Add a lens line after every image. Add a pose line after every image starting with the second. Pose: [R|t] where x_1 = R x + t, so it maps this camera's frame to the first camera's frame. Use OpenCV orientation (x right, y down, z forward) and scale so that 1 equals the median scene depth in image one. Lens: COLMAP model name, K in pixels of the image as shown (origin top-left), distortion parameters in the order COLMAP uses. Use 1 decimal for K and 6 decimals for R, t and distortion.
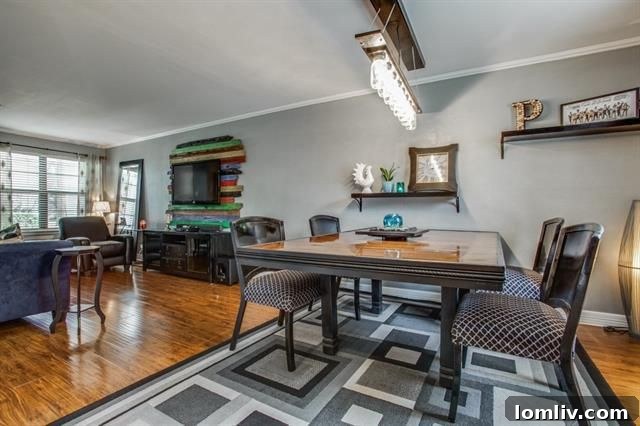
lens RADIAL K [[330.6, 0, 318.0], [0, 330.6, 209.4], [0, 0, 1]] dist [-0.032692, 0.019058]
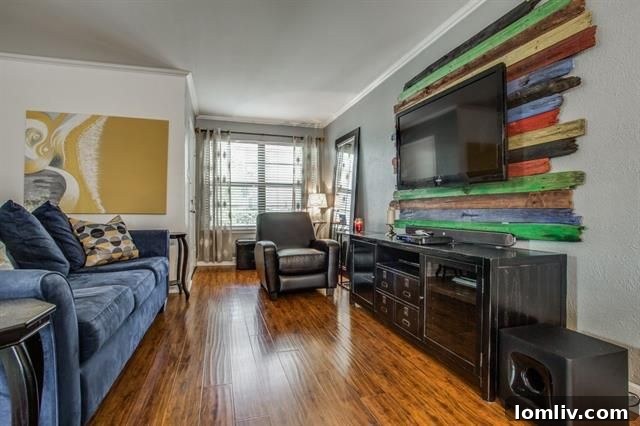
lens RADIAL K [[302.2, 0, 308.2], [0, 302.2, 209.7], [0, 0, 1]] dist [-0.034376, 0.000219]
pose [[0.725442, -0.005927, -0.688258, -0.200125], [0.004933, 0.999982, -0.003412, 0.018423], [0.688266, -0.000920, 0.725458, 0.514849]]
